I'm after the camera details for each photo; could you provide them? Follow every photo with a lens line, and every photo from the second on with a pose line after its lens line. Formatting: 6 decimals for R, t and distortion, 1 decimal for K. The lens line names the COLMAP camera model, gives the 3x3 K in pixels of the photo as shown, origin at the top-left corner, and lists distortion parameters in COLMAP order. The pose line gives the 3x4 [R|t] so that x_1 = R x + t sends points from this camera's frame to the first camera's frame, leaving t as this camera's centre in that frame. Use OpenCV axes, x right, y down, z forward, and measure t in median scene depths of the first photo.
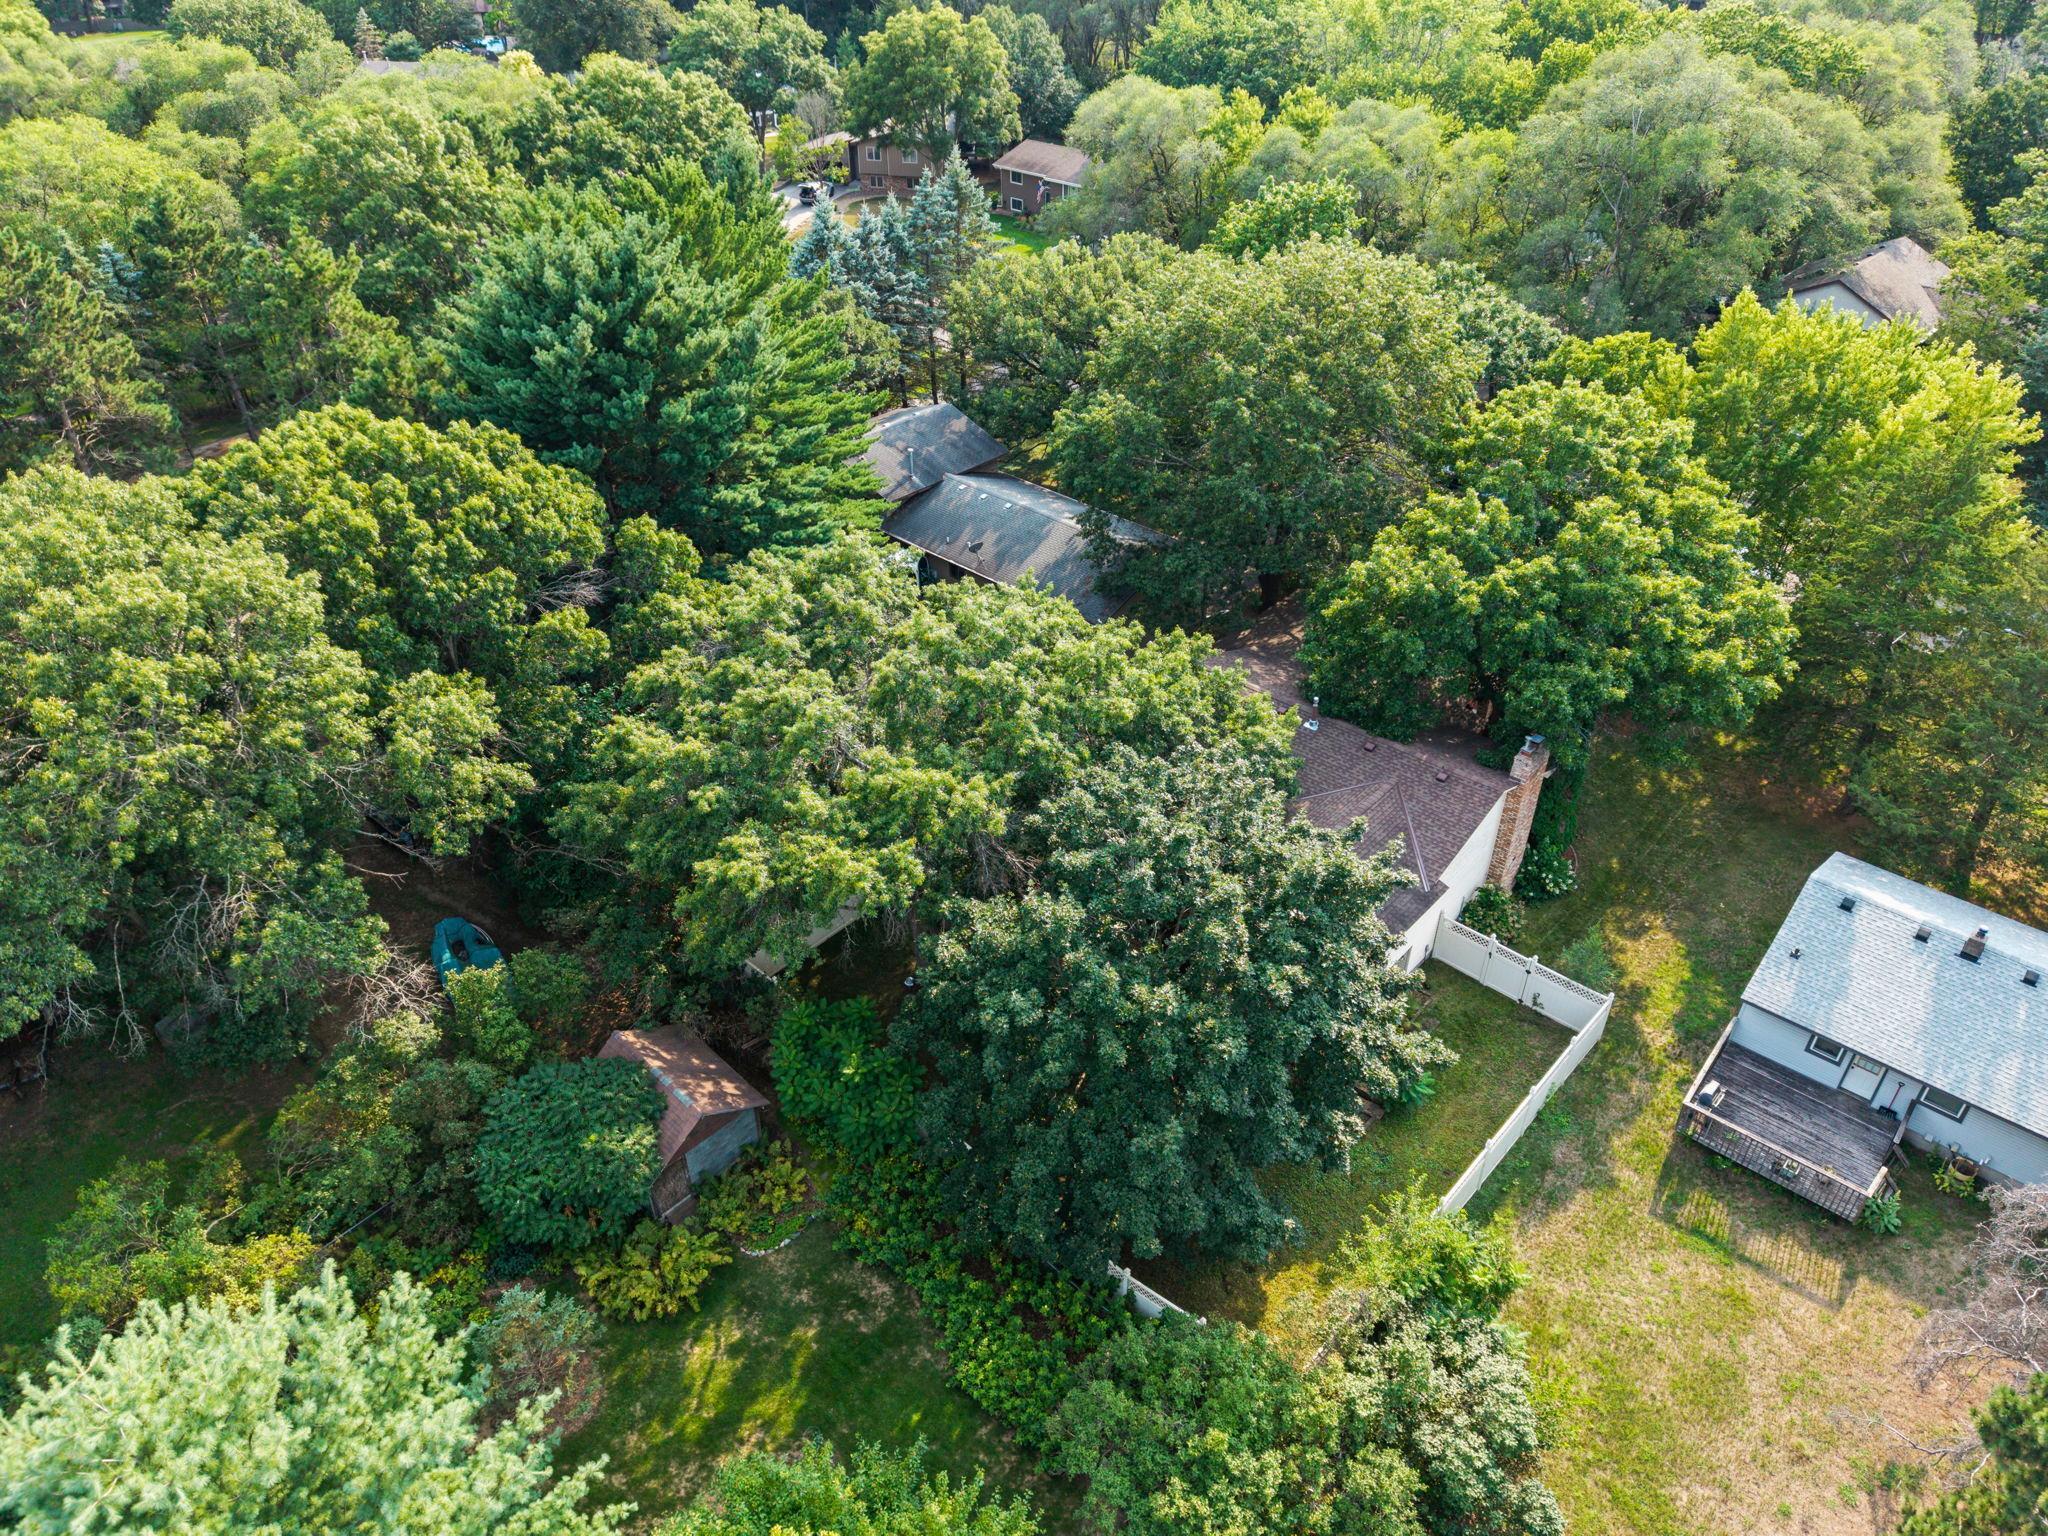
lens RADIAL K [[1374.8, 0, 1028.5], [0, 1374.8, 763.4], [0, 0, 1]] dist [0.050733, -0.056794]
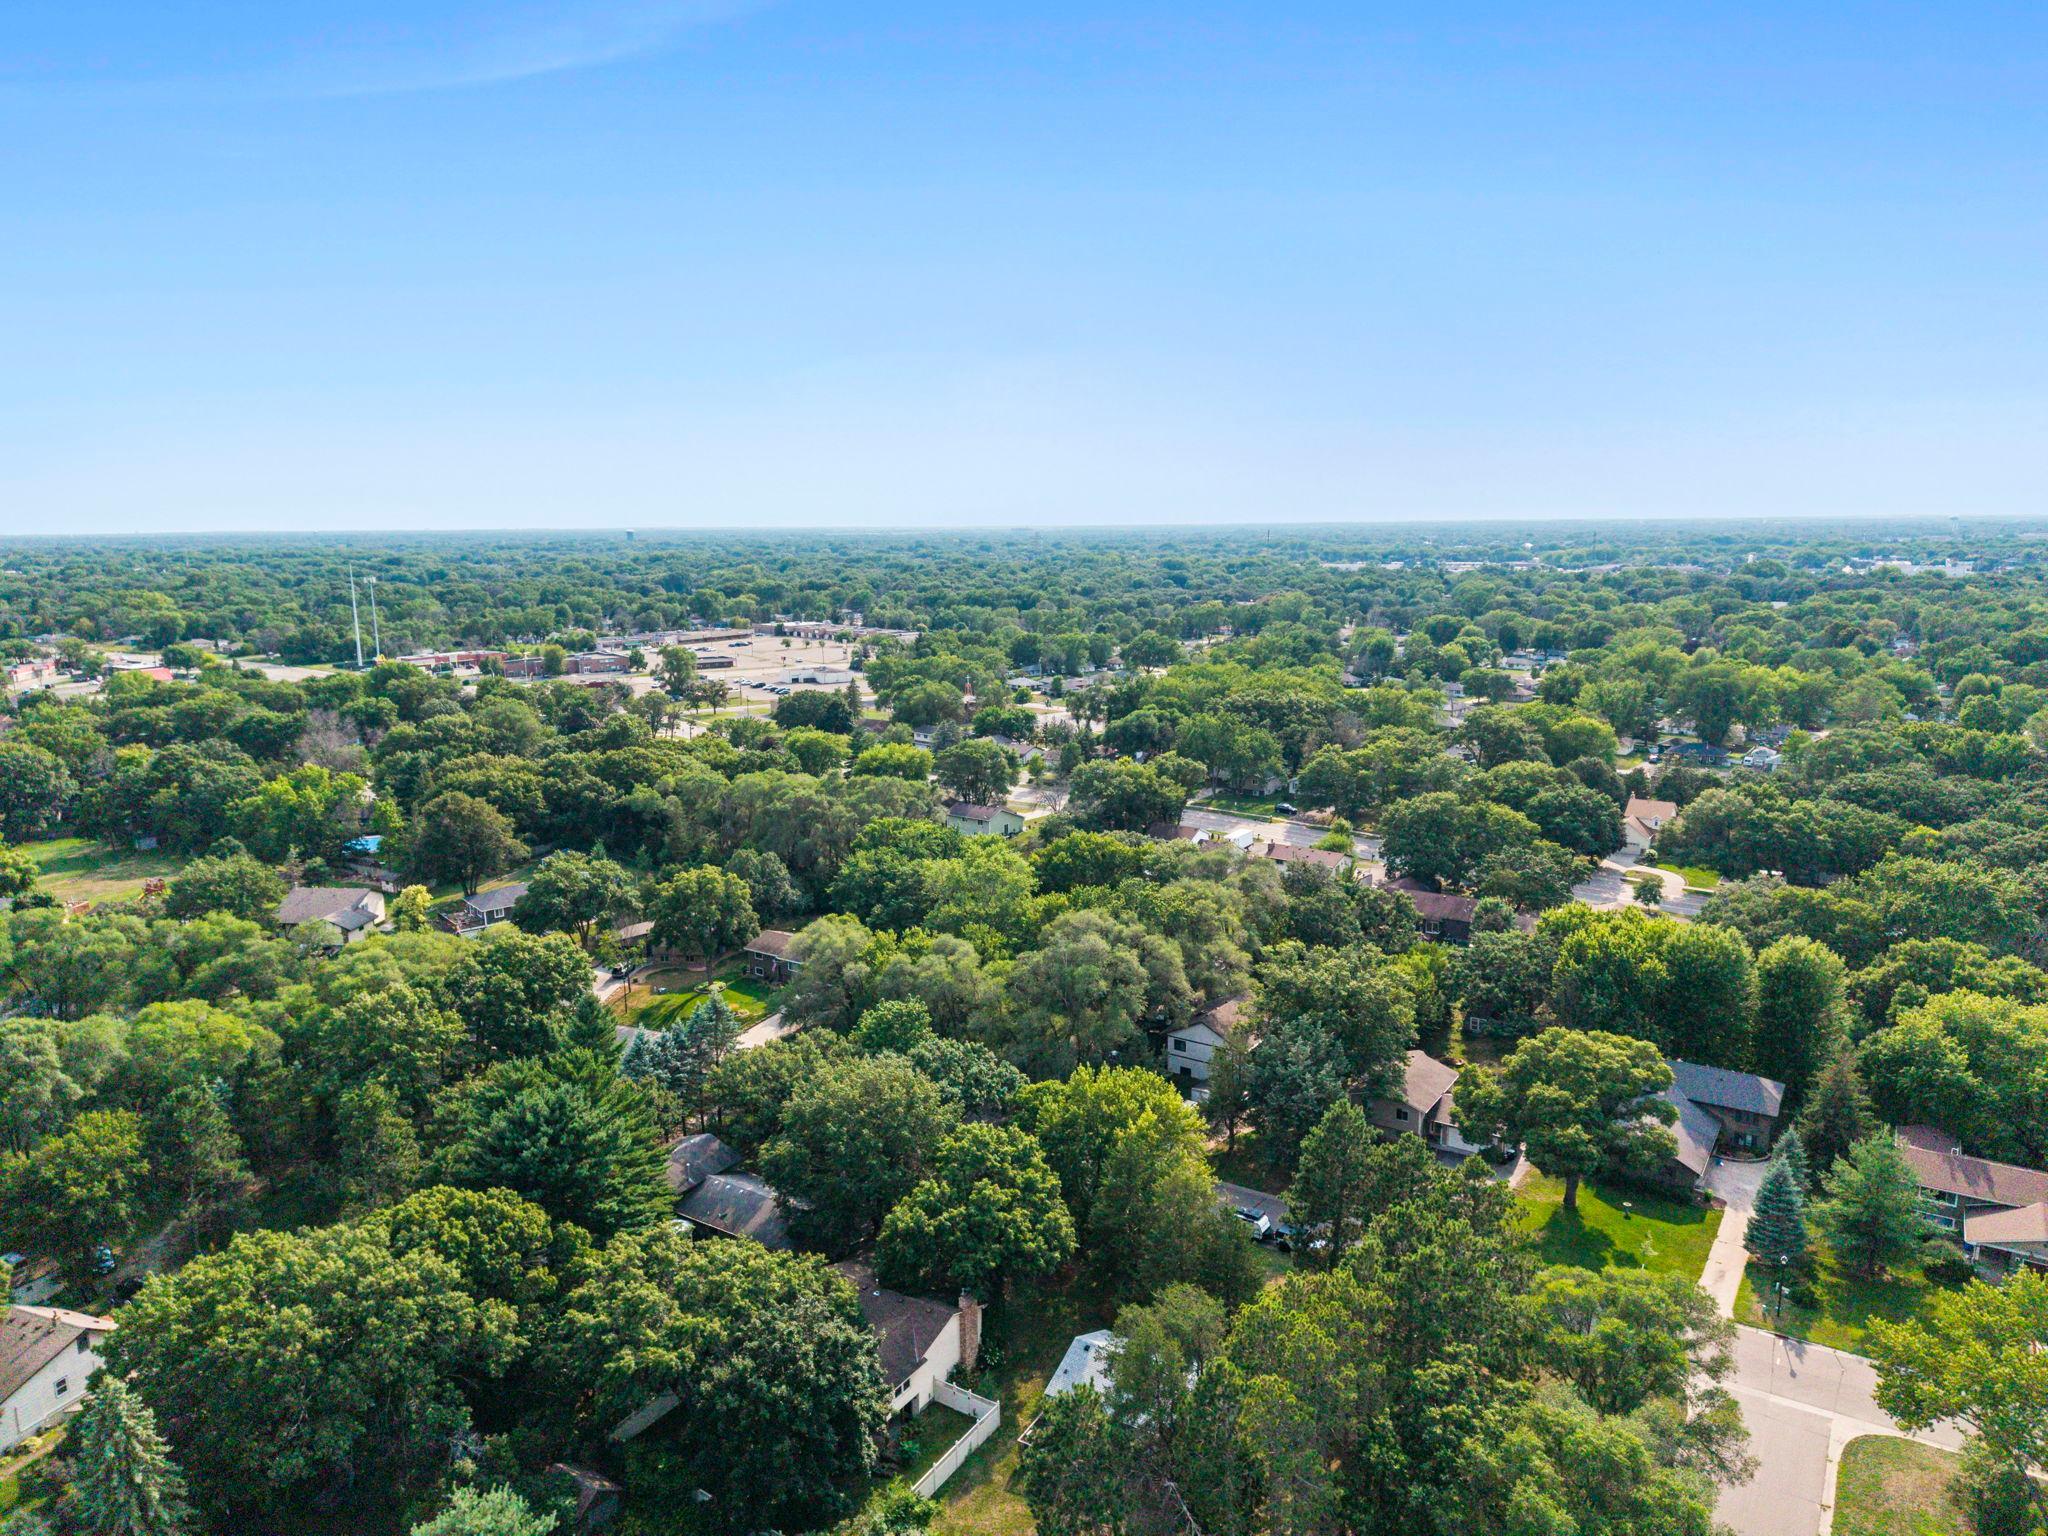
lens RADIAL K [[1374.8, 0, 1014.2], [0, 1374.8, 783.8], [0, 0, 1]] dist [0.050733, -0.056794]
pose [[0.987010, -0.034531, 0.156907, 0.110494], [0.096354, 0.908724, -0.406123, 0.160948], [-0.128561, 0.415966, 0.900247, -1.431458]]
